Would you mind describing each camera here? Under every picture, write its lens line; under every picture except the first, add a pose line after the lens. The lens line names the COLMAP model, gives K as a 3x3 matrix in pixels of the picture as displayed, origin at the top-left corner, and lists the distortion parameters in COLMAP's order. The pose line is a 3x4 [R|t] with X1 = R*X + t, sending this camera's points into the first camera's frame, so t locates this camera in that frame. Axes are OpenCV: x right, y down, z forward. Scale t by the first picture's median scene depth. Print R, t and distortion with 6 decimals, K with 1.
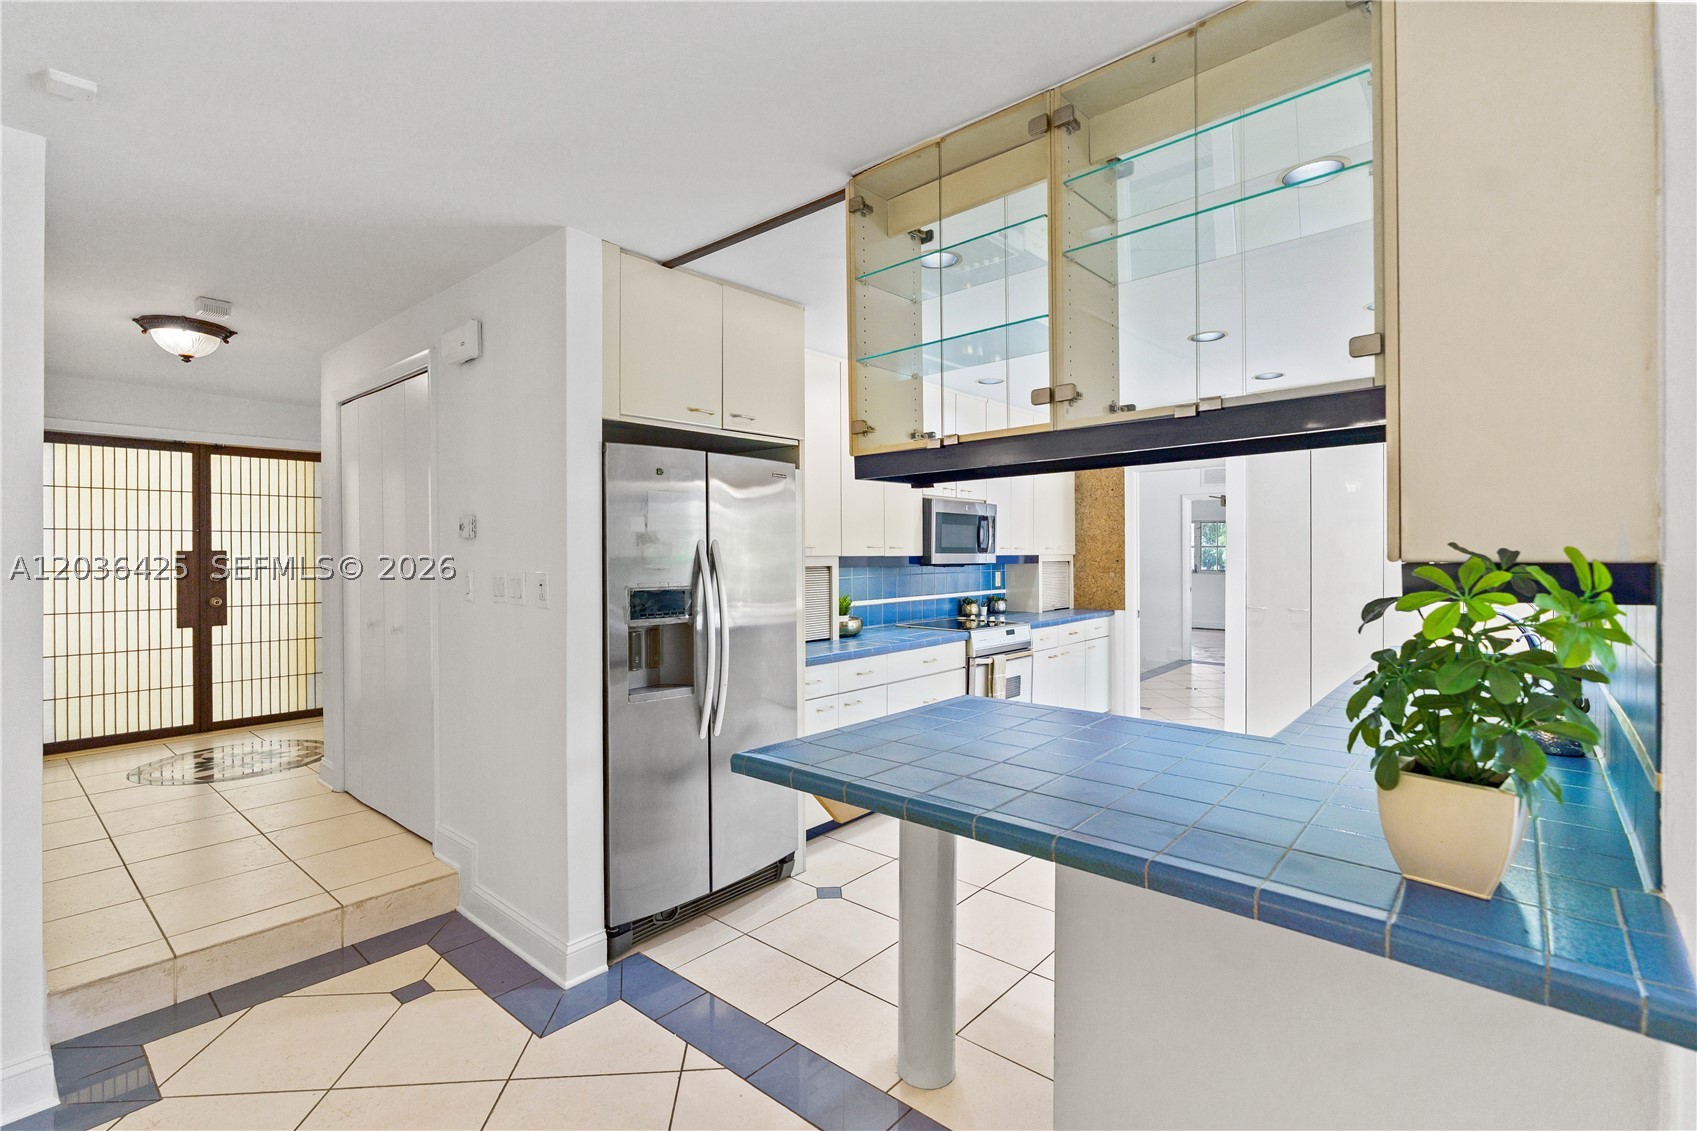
lens RADIAL K [[767.7, 0, 848.2], [0, 767.7, 558.2], [0, 0, 1]] dist [-0.001625, -0.000133]
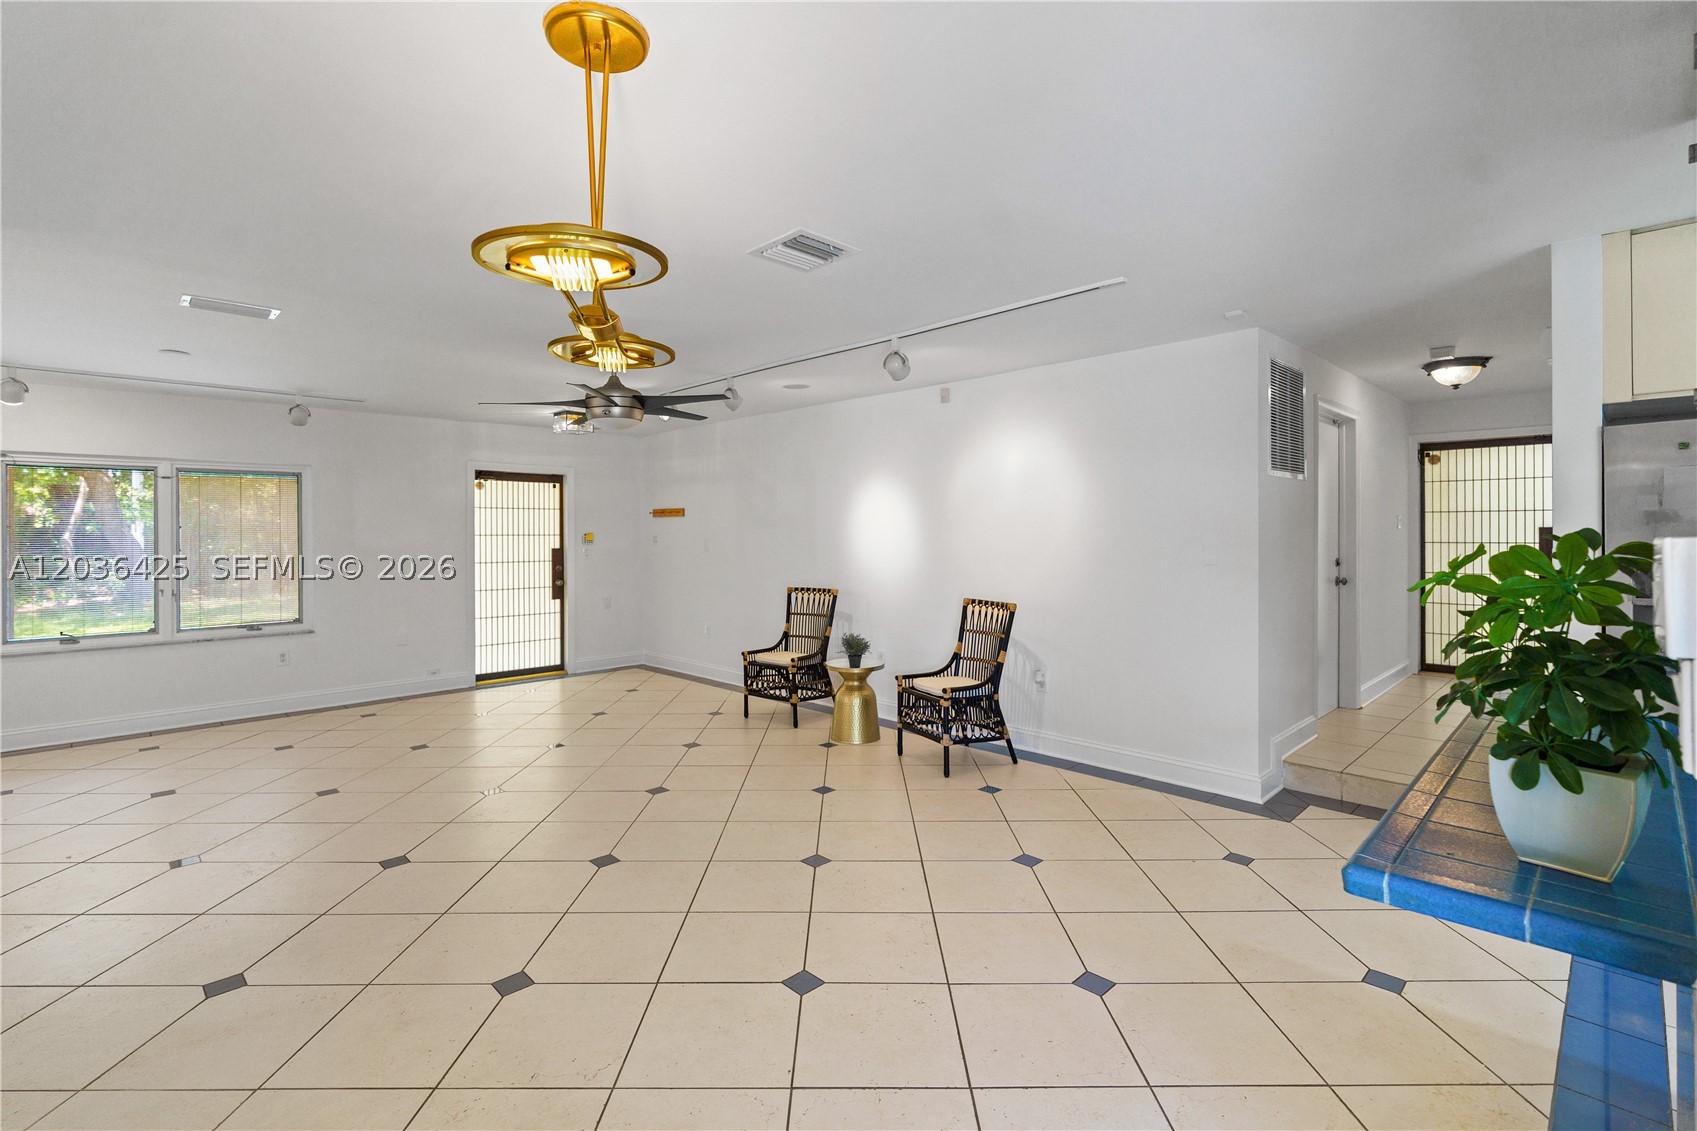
lens RADIAL K [[767.7, 0, 848.2], [0, 767.7, 558.2], [0, 0, 1]] dist [-0.001625, -0.000133]
pose [[-0.069738, 0.030501, -0.997099, 0.671036], [0.009275, 0.999509, 0.029926, -0.009916], [0.997522, -0.007161, -0.069987, 0.024769]]
